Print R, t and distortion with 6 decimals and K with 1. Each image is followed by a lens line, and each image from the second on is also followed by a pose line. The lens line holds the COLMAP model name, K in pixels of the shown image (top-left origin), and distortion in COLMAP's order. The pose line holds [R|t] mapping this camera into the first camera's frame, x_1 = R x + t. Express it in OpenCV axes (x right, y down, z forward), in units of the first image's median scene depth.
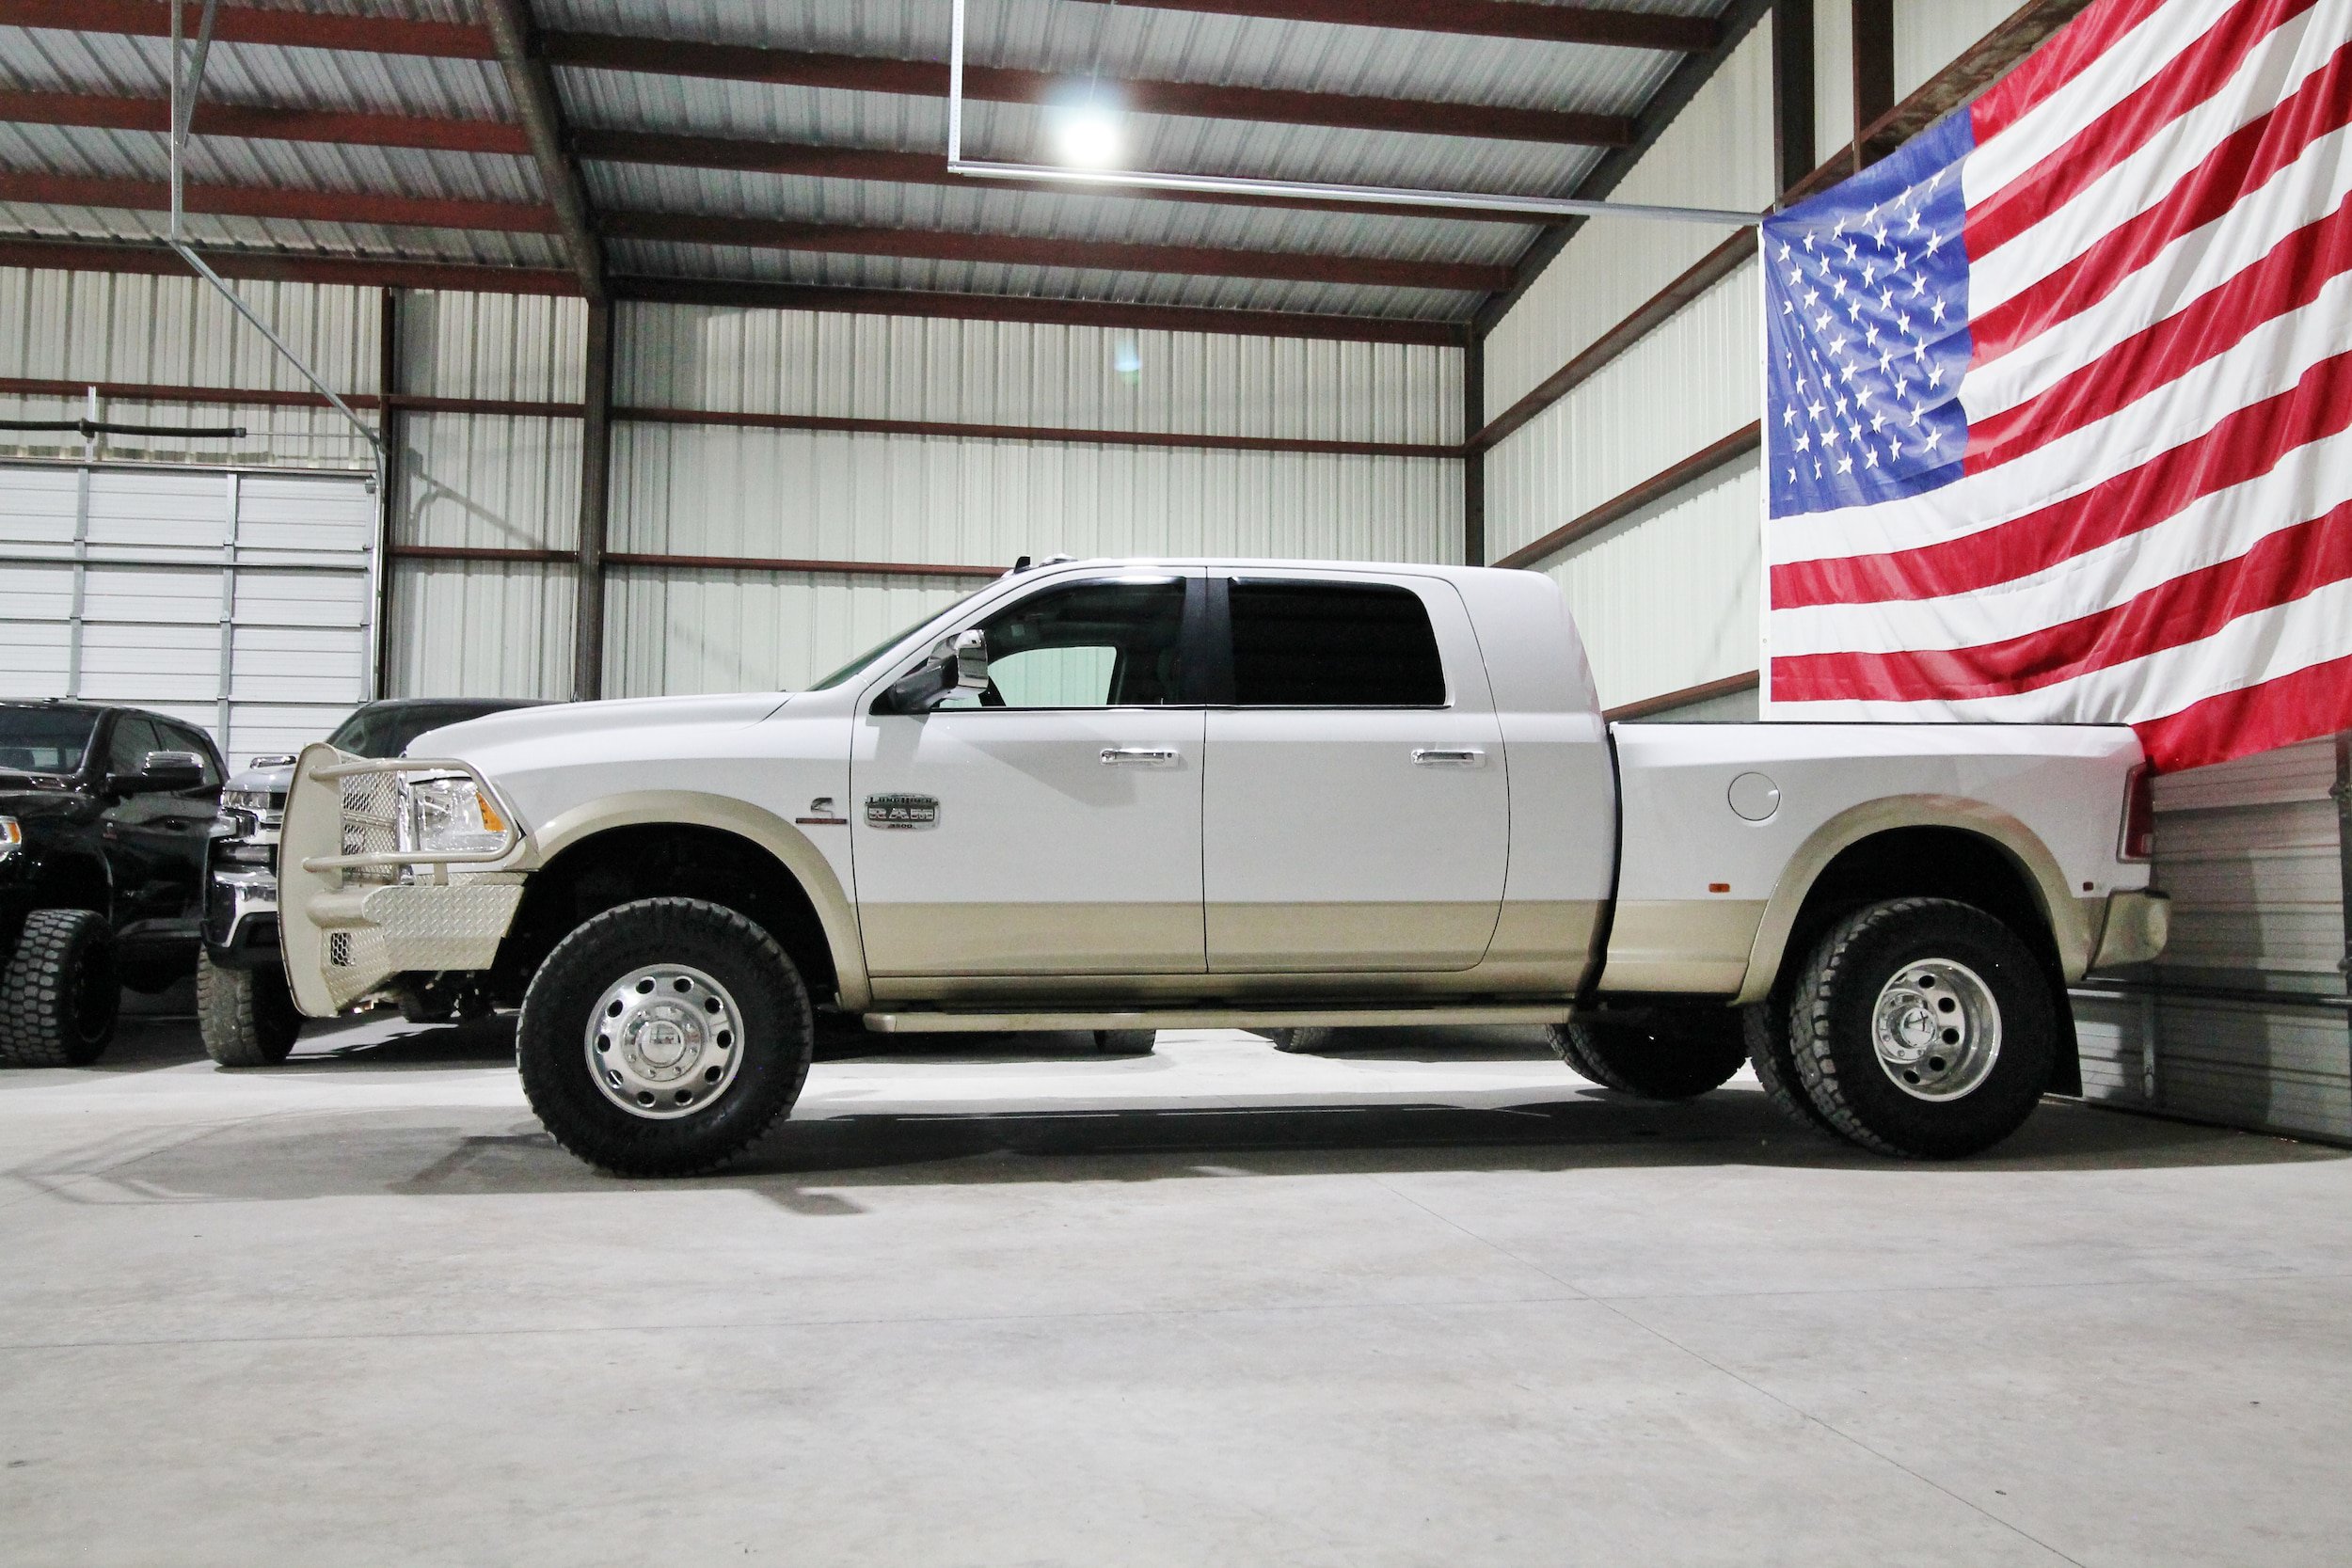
lens RADIAL K [[1865.2, 0, 1171.0], [0, 1865.2, 784.5], [0, 0, 1]] dist [0.009767, -0.005762]
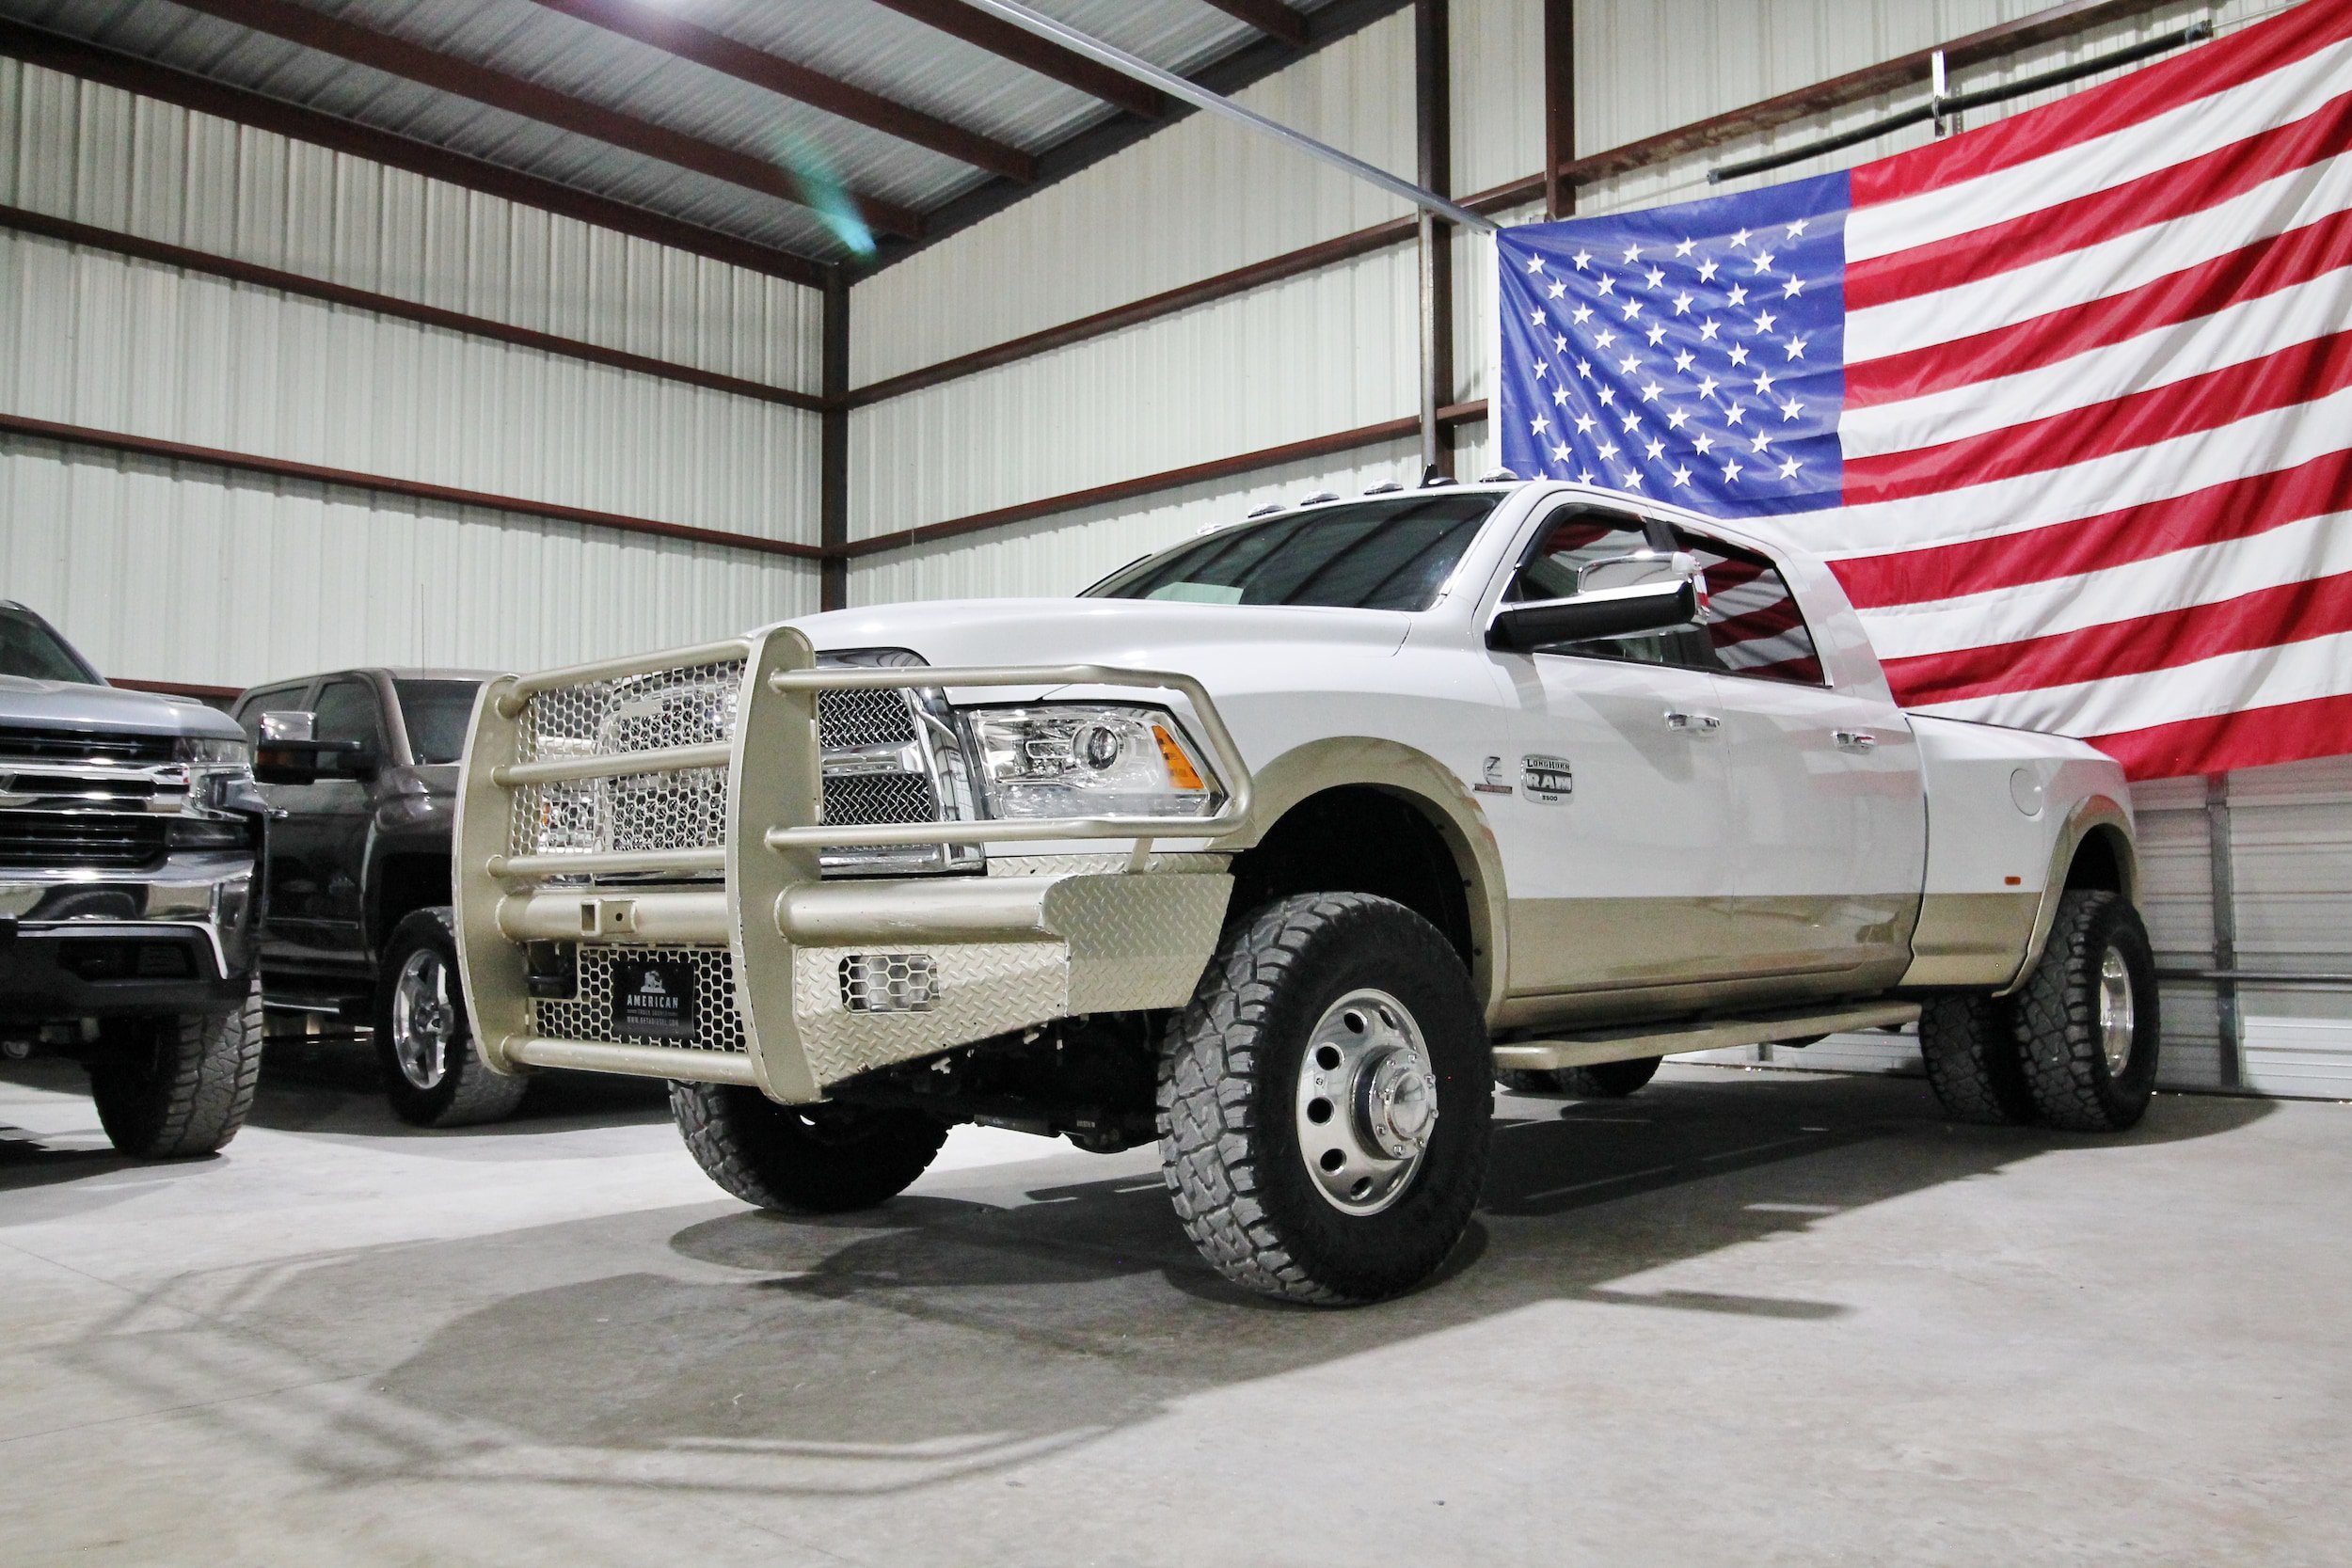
lens RADIAL K [[1884.3, 0, 1177.6], [0, 1884.3, 779.4], [0, 0, 1]] dist [0.009597, 0.003537]
pose [[0.795833, 0.033420, 0.604594, -0.467444], [-0.031594, 0.999407, -0.013657, 0.019122], [-0.604692, -0.008233, 0.796417, 0.304815]]
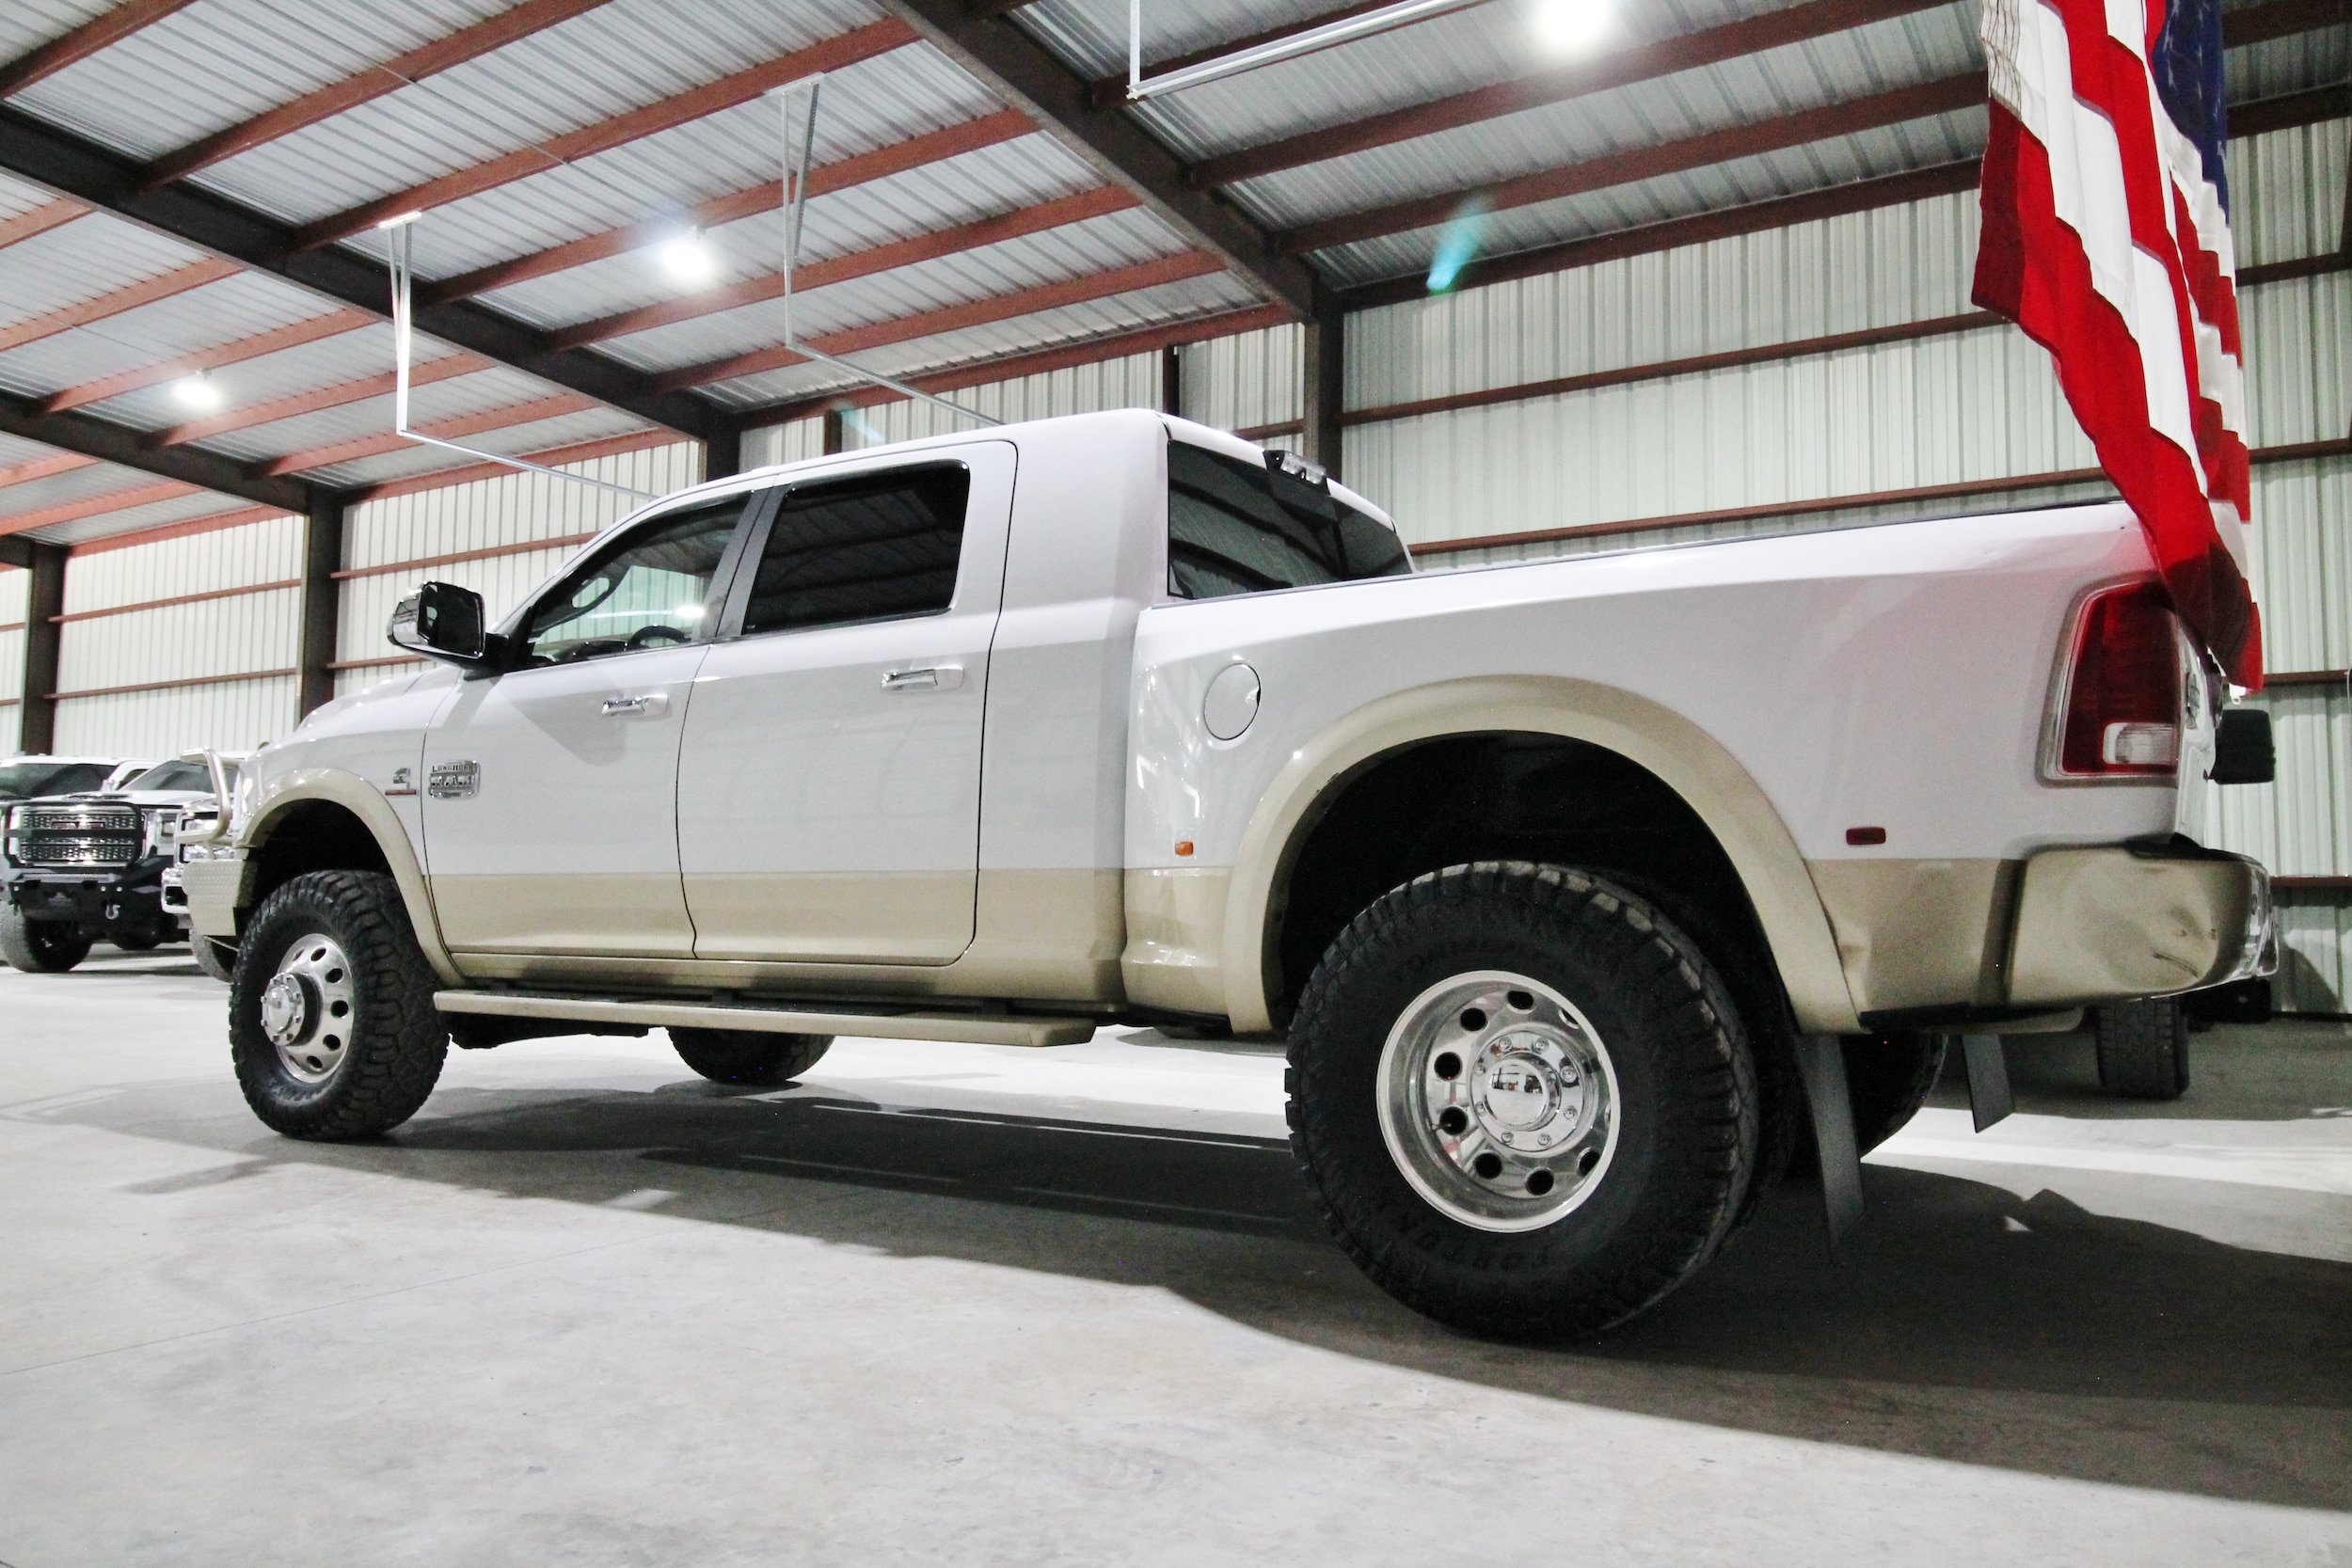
lens RADIAL K [[1695.2, 0, 1190.4], [0, 1695.2, 769.1], [0, 0, 1]] dist [0.009751, -0.004817]
pose [[0.747828, -0.044772, -0.662381, 0.456735], [0.040729, 0.998938, -0.021539, 0.027635], [0.662642, -0.010871, 0.748857, 0.382161]]
